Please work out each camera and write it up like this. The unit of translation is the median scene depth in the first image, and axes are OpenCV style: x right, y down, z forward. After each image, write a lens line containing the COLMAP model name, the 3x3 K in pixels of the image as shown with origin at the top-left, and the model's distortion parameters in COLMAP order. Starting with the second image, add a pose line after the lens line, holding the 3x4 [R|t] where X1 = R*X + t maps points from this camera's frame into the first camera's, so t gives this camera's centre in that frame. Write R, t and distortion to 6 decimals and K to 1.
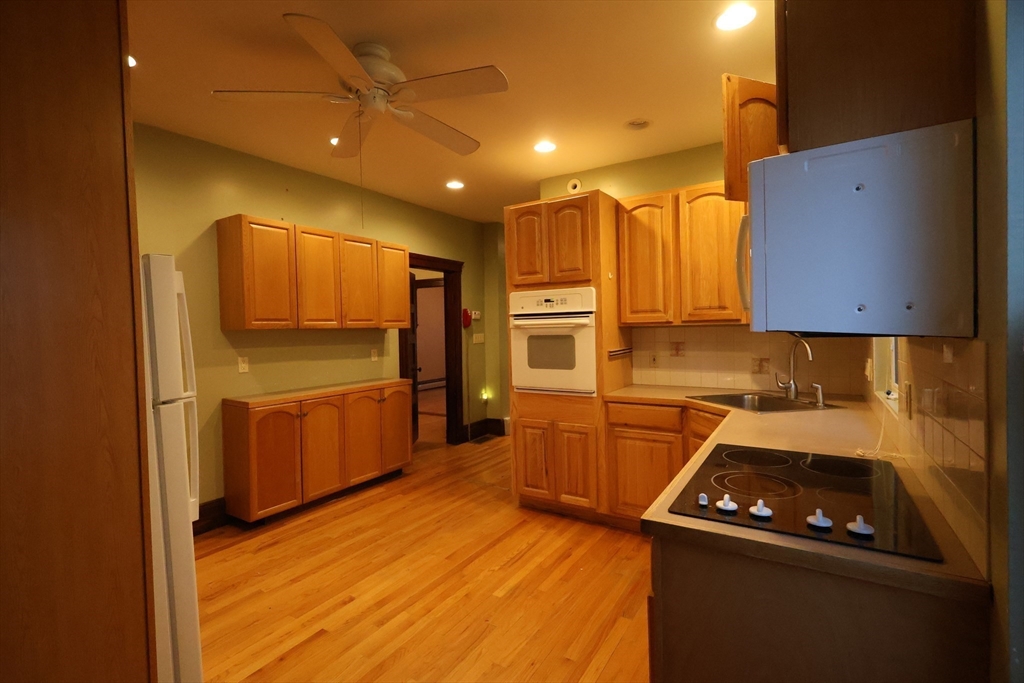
lens RADIAL K [[475.0, 0, 511.1], [0, 475.0, 337.5], [0, 0, 1]] dist [0.000982, 0.000200]
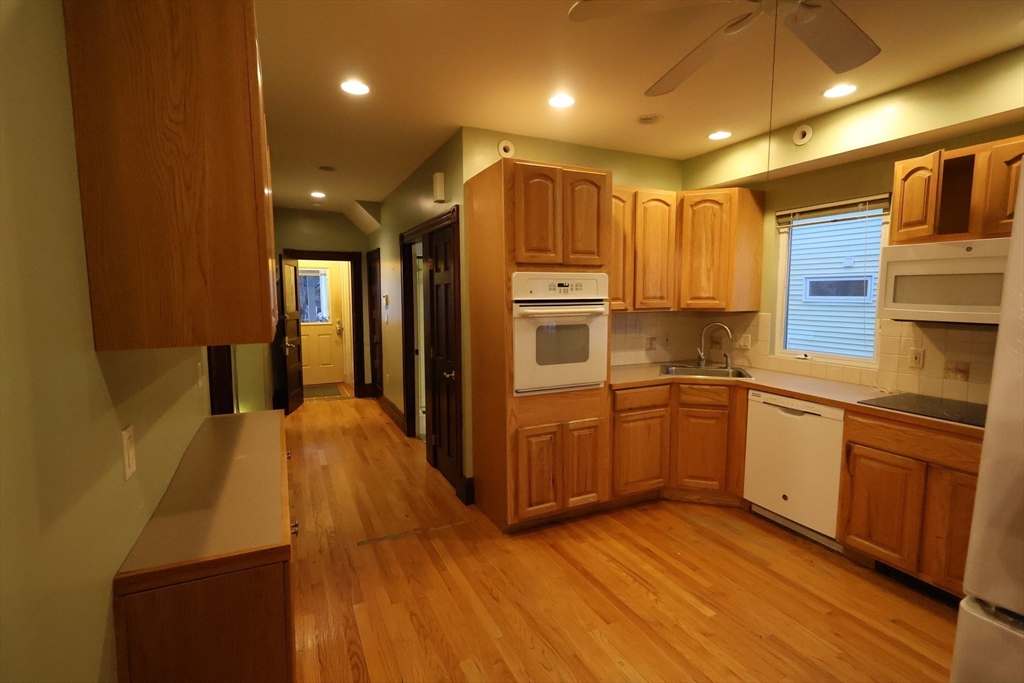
lens RADIAL K [[475.0, 0, 512.6], [0, 475.0, 337.7], [0, 0, 1]] dist [0.000982, 0.000200]
pose [[0.524635, -0.058678, 0.849303, -0.707733], [0.011907, 0.998030, 0.061599, -0.036573], [-0.851244, -0.022204, 0.524300, 0.622211]]
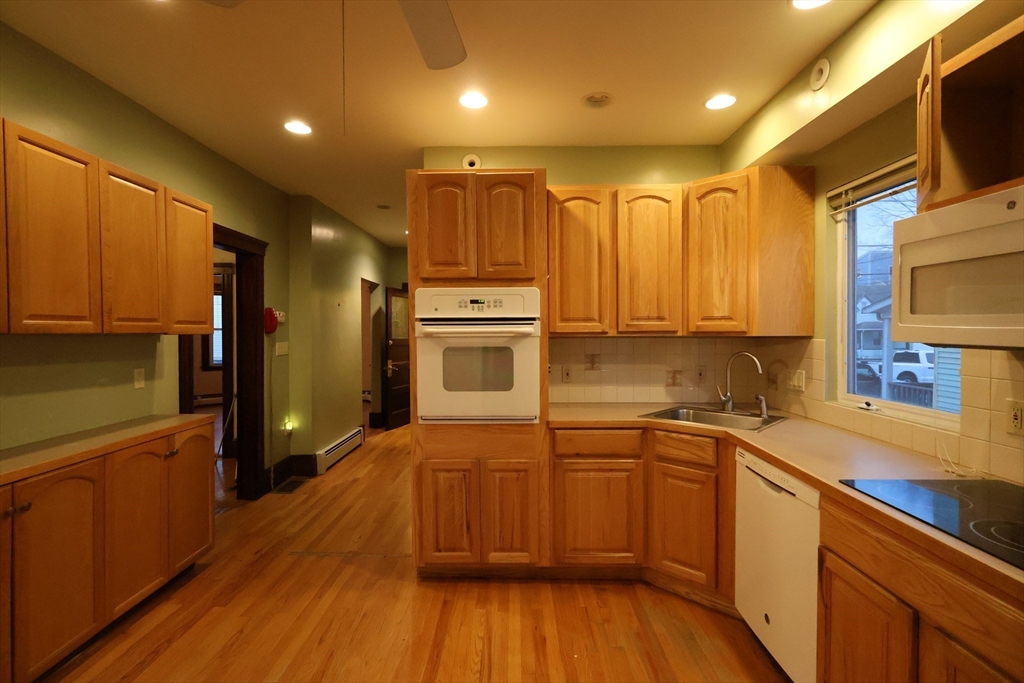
lens RADIAL K [[475.0, 0, 511.5], [0, 475.0, 338.2], [0, 0, 1]] dist [0.000982, 0.000200]
pose [[0.847158, 0.009320, 0.531260, -0.278002], [-0.002555, 0.999906, -0.013467, -0.008799], [-0.531335, 0.010051, 0.847102, 0.323568]]
